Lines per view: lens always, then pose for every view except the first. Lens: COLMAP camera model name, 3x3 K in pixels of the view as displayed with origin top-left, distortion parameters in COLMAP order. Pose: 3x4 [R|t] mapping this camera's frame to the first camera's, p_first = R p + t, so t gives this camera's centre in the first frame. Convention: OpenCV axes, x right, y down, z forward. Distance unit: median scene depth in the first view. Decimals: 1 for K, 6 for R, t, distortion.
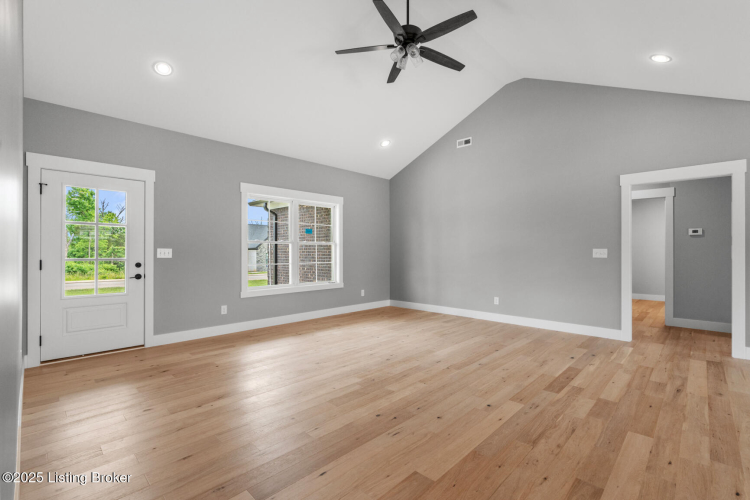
lens RADIAL K [[339.2, 0, 376.1], [0, 339.2, 250.8], [0, 0, 1]] dist [-0.001261, -0.000137]
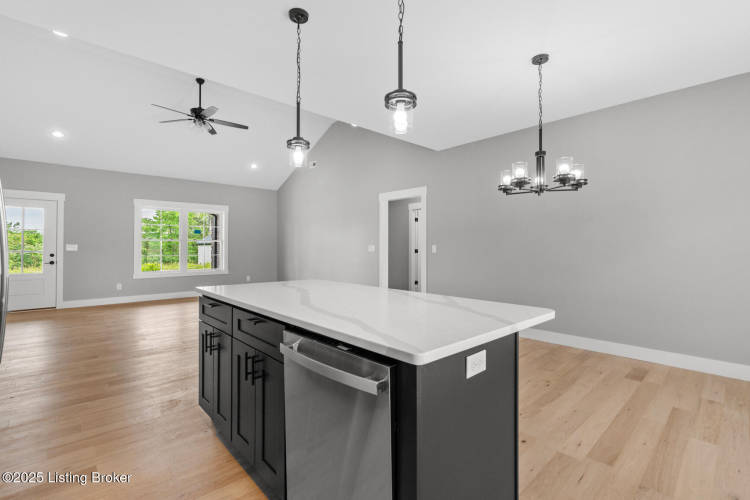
lens RADIAL K [[343.6, 0, 374.9], [0, 343.6, 244.2], [0, 0, 1]] dist [0.001844, 0.000578]
pose [[0.998277, 0.001830, -0.058645, 0.764565], [-0.002161, 0.999982, -0.005575, -0.002703], [0.058634, 0.005692, 0.998263, -0.428897]]
